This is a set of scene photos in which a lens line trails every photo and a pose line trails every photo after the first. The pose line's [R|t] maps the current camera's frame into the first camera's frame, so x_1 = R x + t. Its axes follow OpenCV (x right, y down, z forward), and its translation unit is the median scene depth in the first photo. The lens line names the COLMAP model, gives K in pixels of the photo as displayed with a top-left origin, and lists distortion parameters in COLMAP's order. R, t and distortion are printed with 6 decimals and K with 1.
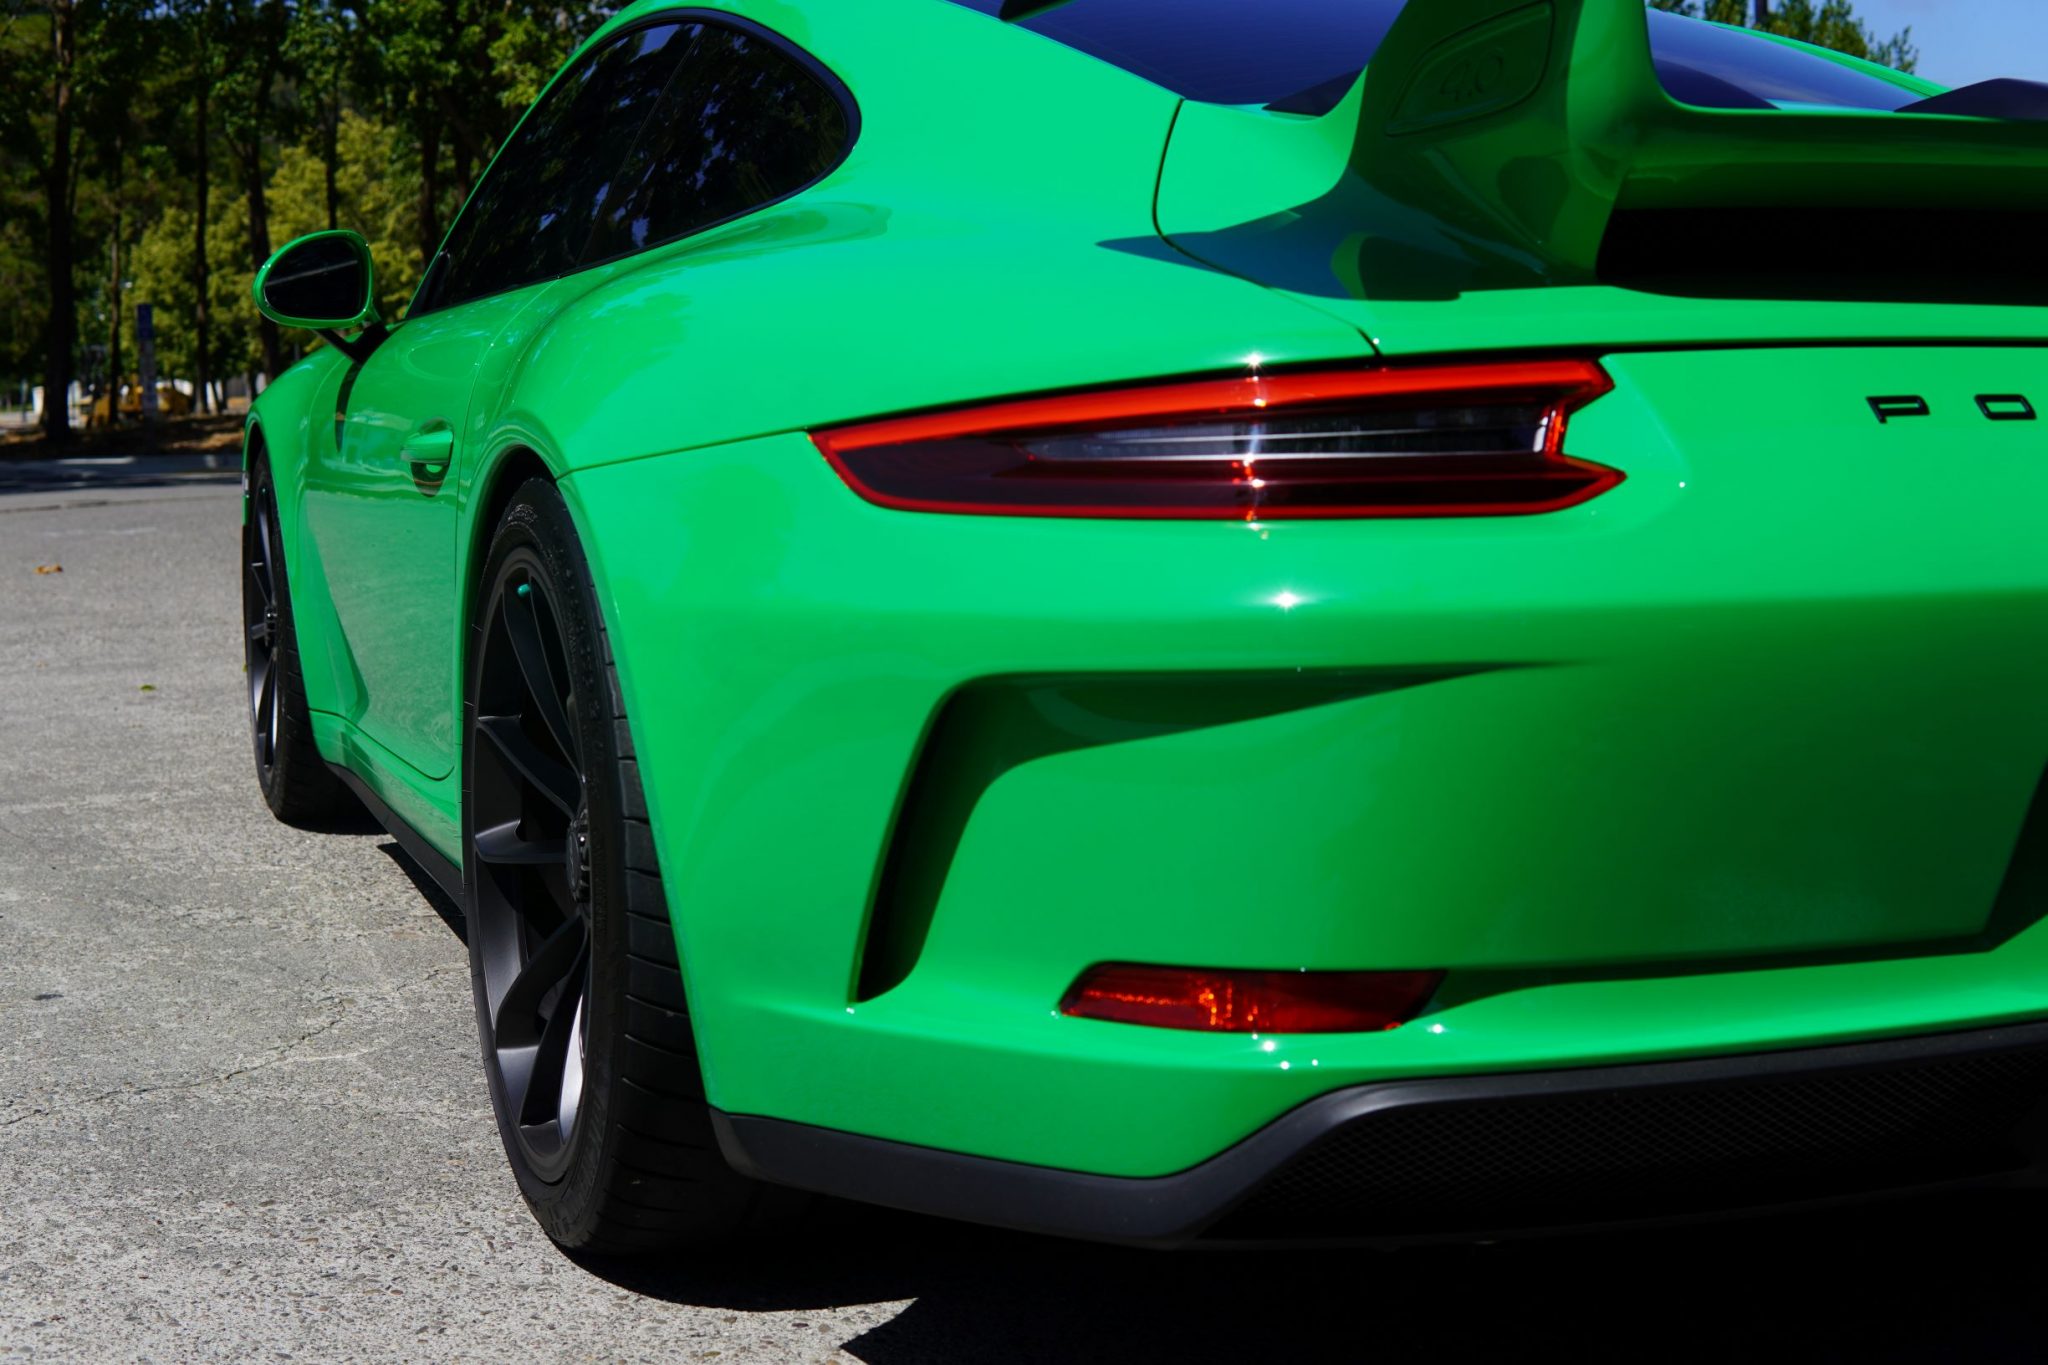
lens RADIAL K [[2746.6, 0, 1024.0], [0, 2746.6, 682.5], [0, 0, 1]] dist [-0.171302, -0.160635]
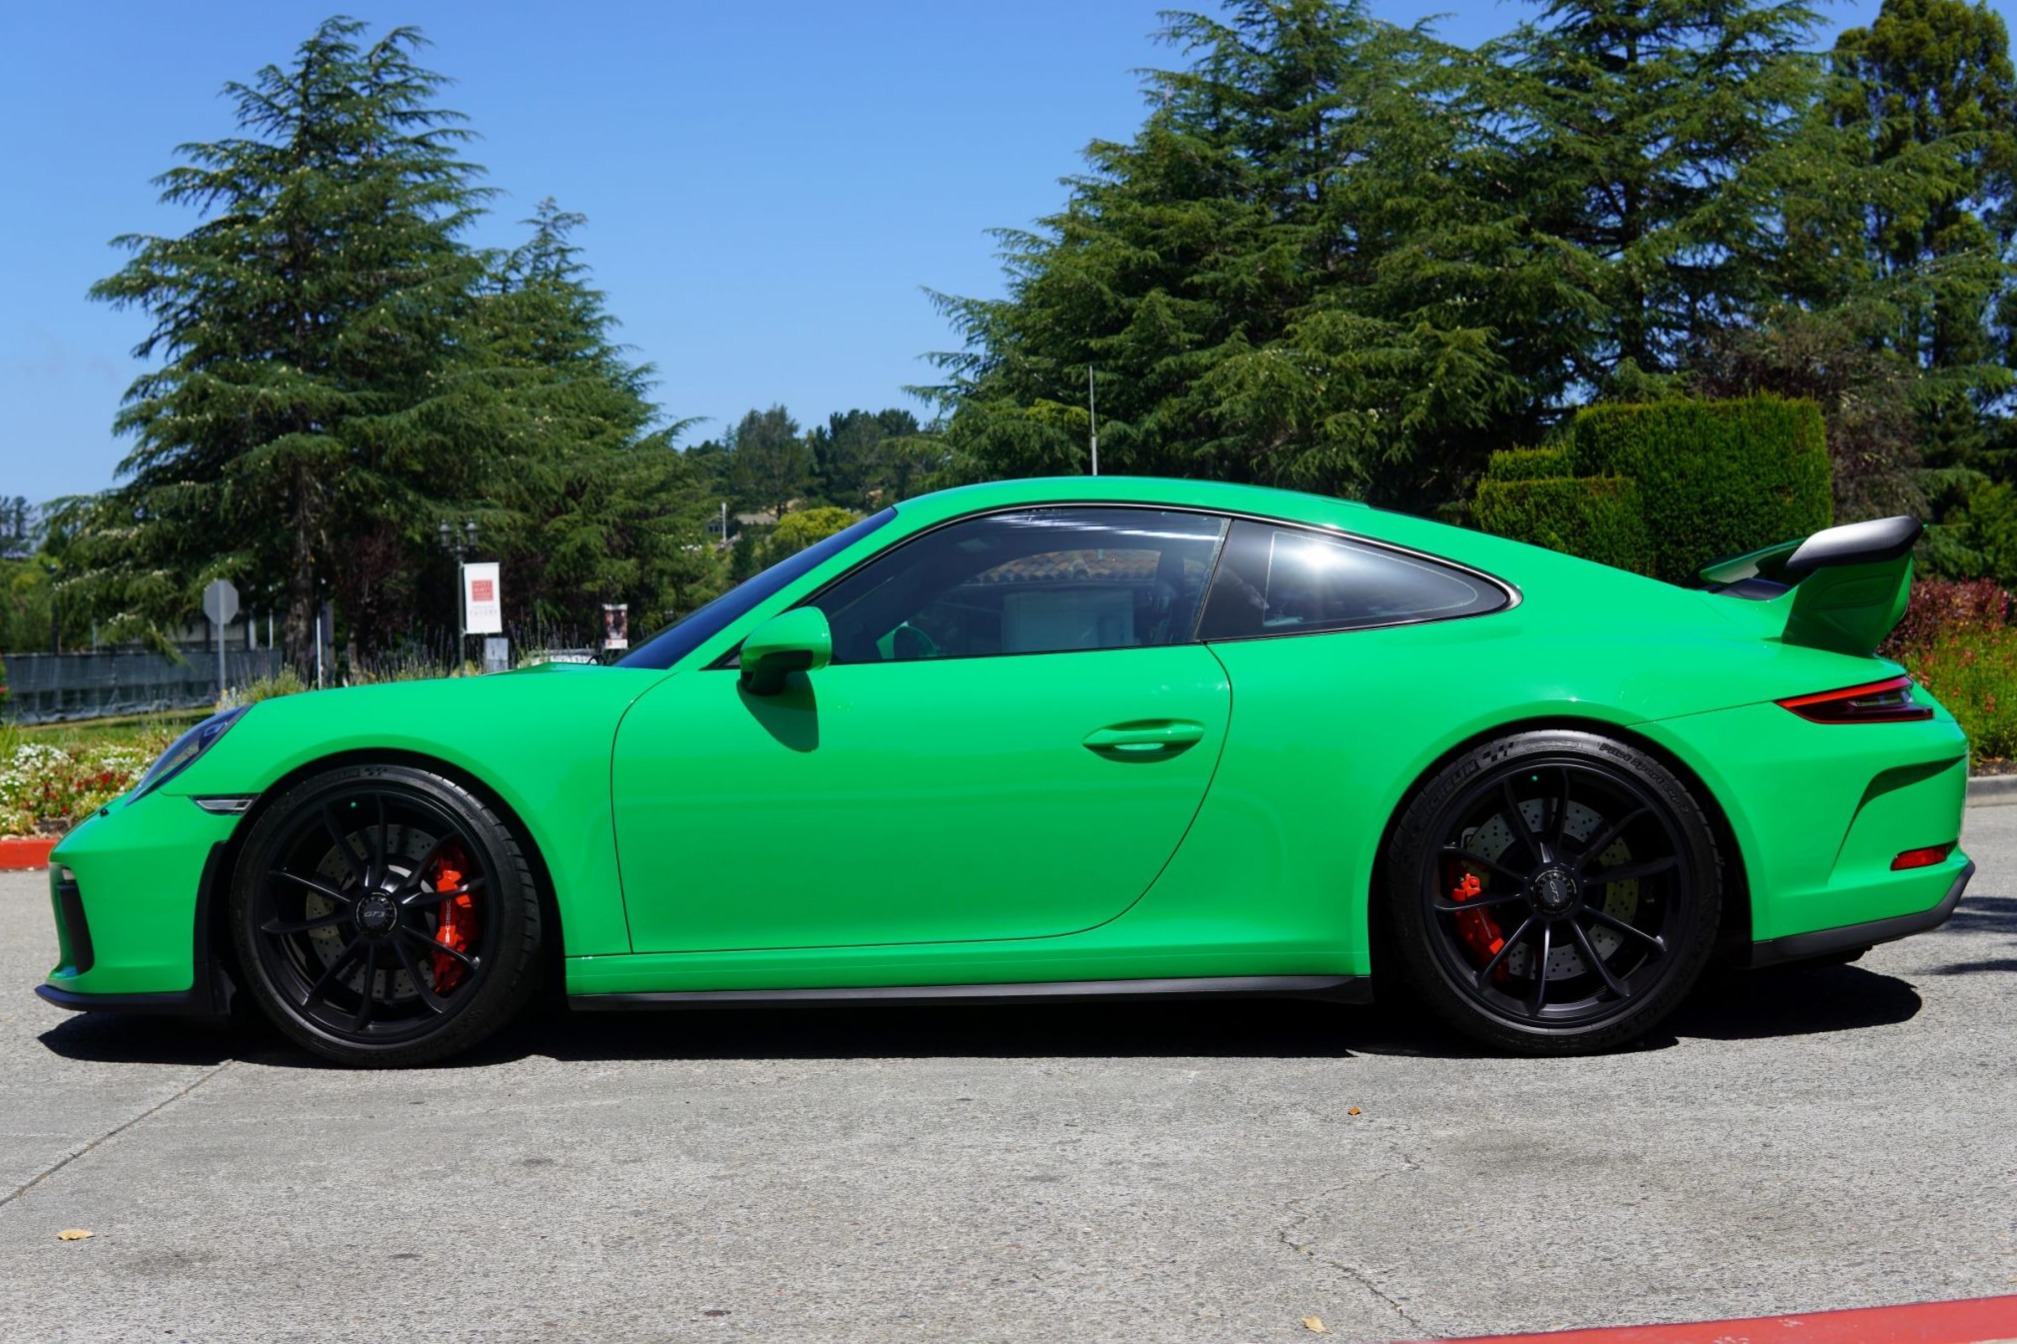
lens RADIAL K [[2757.8, 0, 1008.5], [0, 2757.8, 672.0], [0, 0, 1]] dist [-0.232038, -0.034331]
pose [[0.453891, 0.006690, 0.891032, -3.008520], [0.120983, 0.990249, -0.069064, -0.021488], [-0.882806, 0.139147, 0.448656, 0.407084]]
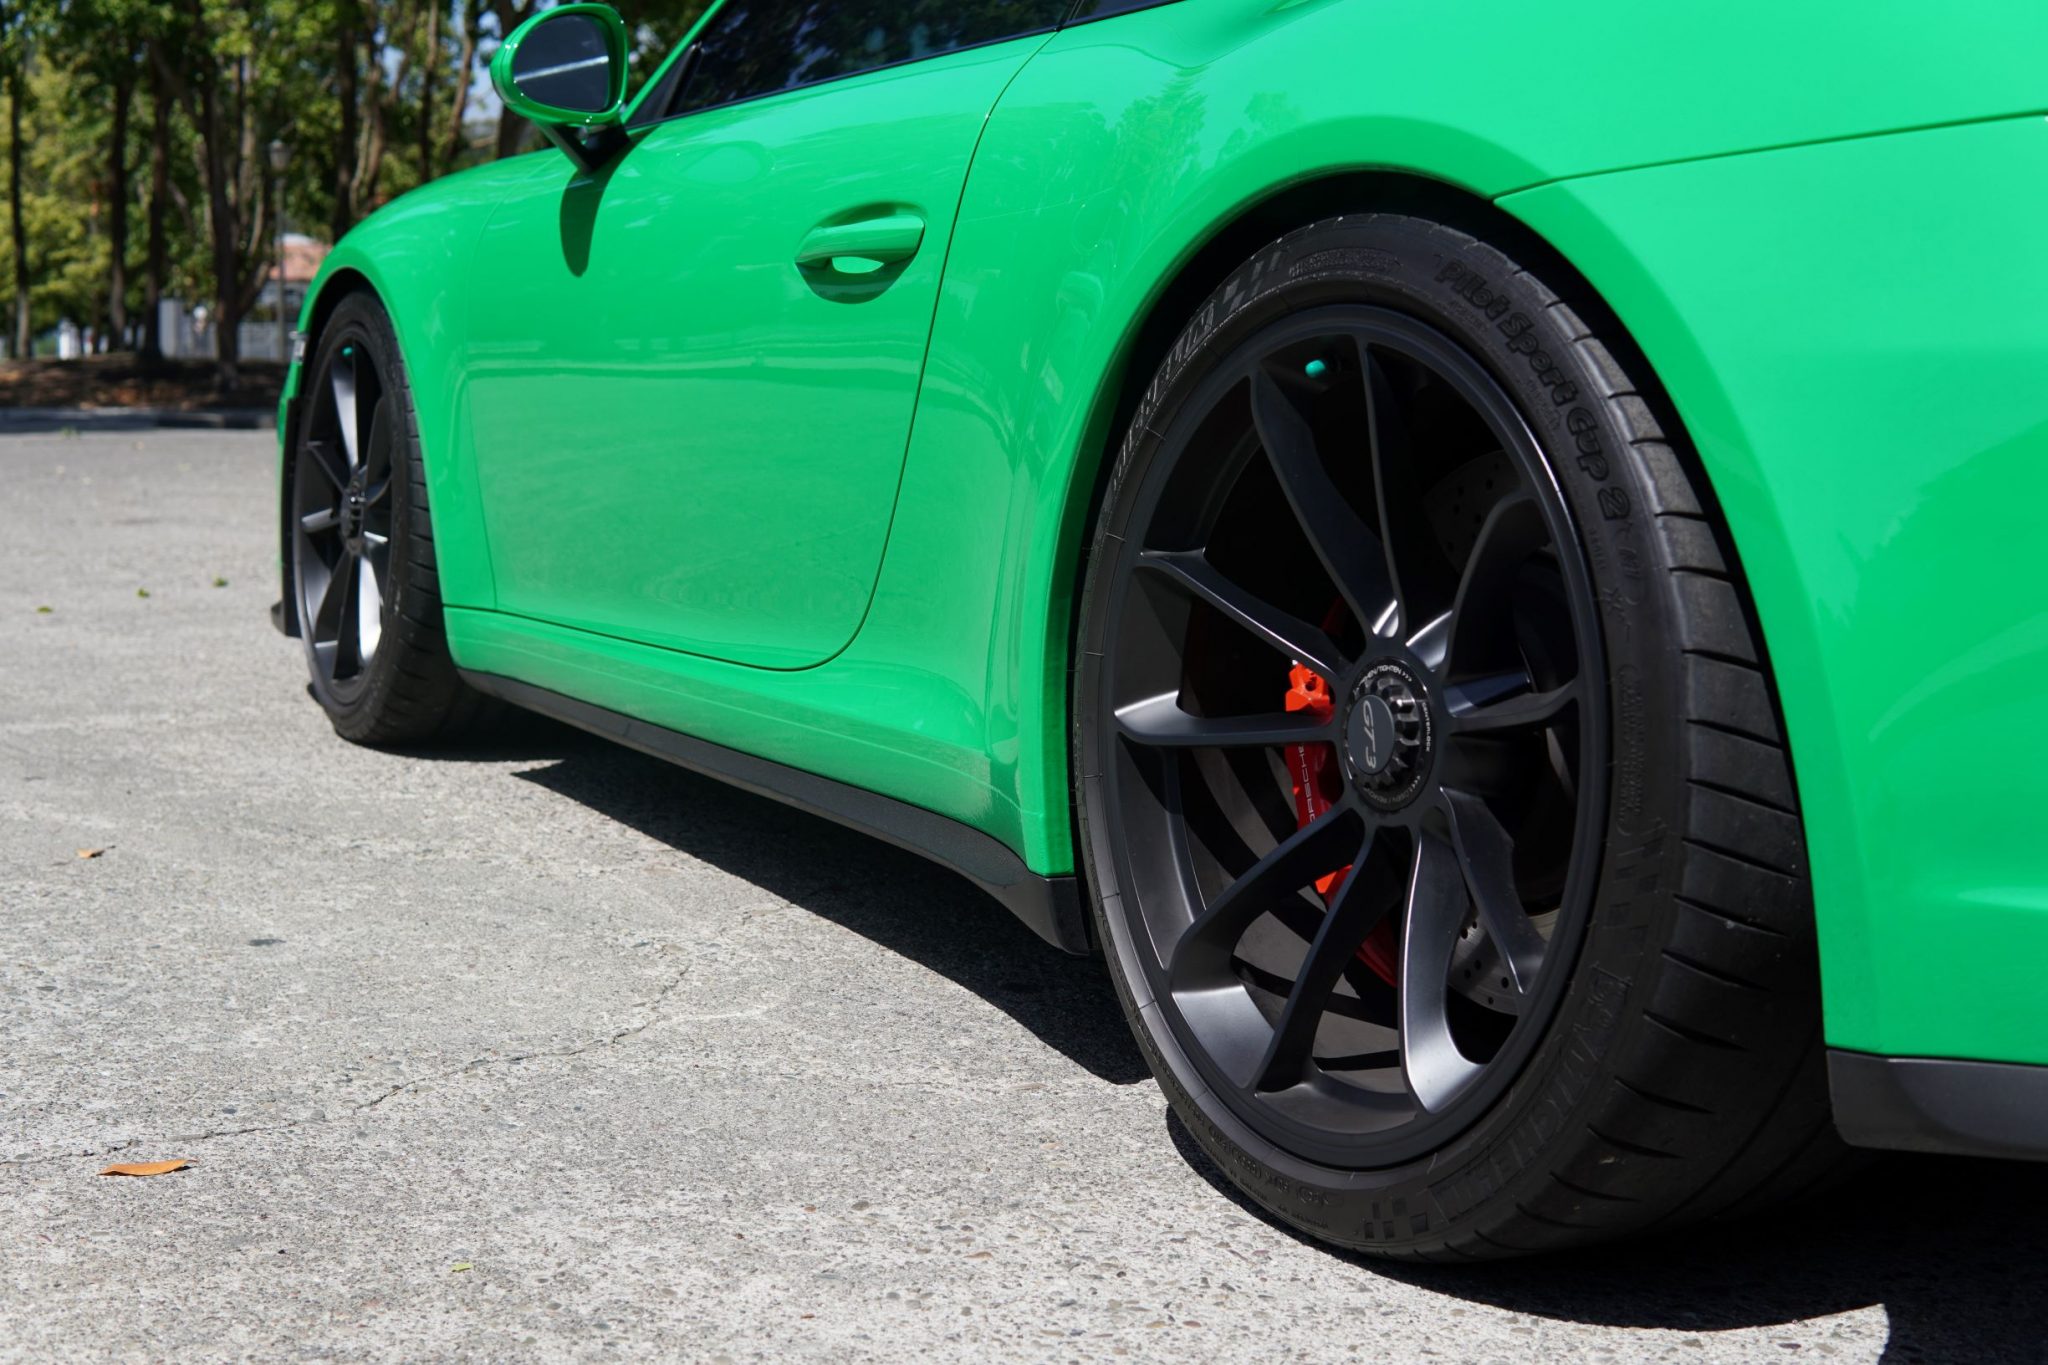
lens RADIAL K [[2746.6, 0, 1024.0], [0, 2746.6, 682.5], [0, 0, 1]] dist [-0.171302, -0.160635]
pose [[0.990678, 0.020803, 0.134628, -0.437701], [-0.021028, 0.999779, 0.000247, 0.064441], [-0.134593, -0.003076, 0.990896, 0.331042]]
